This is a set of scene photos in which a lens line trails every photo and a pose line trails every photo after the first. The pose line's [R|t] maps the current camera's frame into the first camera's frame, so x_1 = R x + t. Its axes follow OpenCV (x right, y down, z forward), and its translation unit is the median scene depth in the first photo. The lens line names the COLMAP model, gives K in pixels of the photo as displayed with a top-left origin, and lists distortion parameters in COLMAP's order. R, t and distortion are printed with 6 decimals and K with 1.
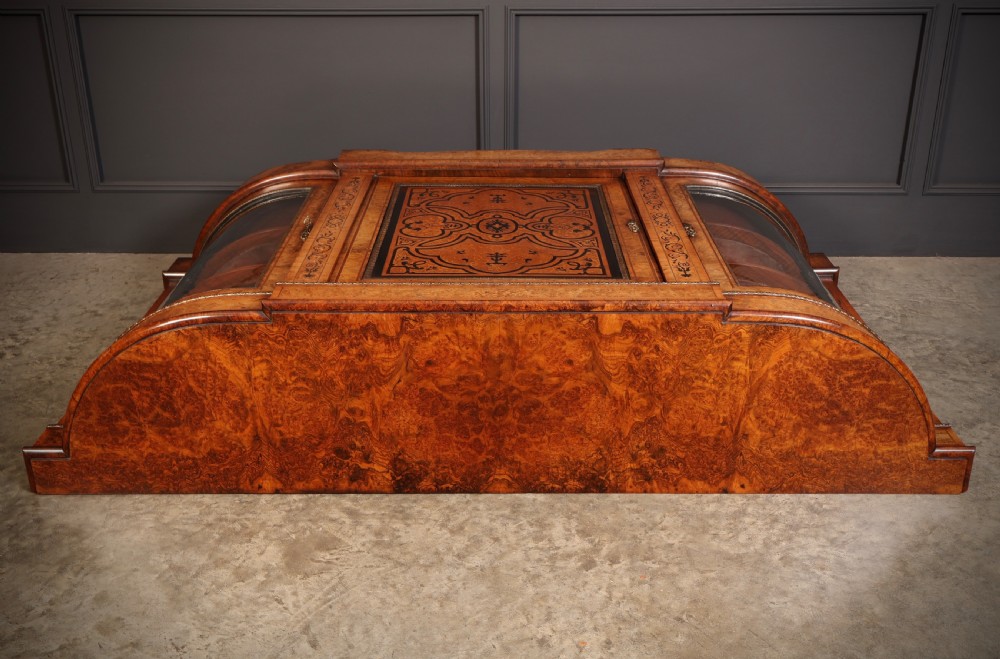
lens RADIAL K [[1046.7, 0, 500.0], [0, 1046.7, 329.5], [0, 0, 1]] dist [0.011424, -0.024080]
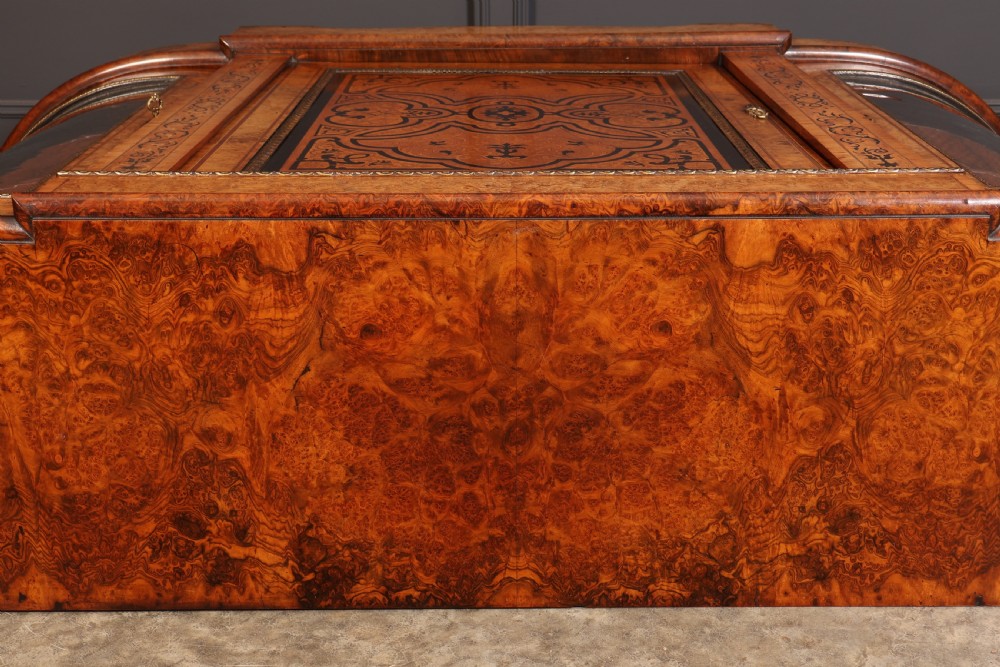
lens RADIAL K [[1318.1, 0, 503.8], [0, 1318.1, 332.3], [0, 0, 1]] dist [0.007292, -0.012814]
pose [[0.999982, -0.003885, 0.004627, -0.009014], [0.004166, 0.998040, -0.062438, 0.070979], [-0.004375, 0.062456, 0.998038, 0.404290]]
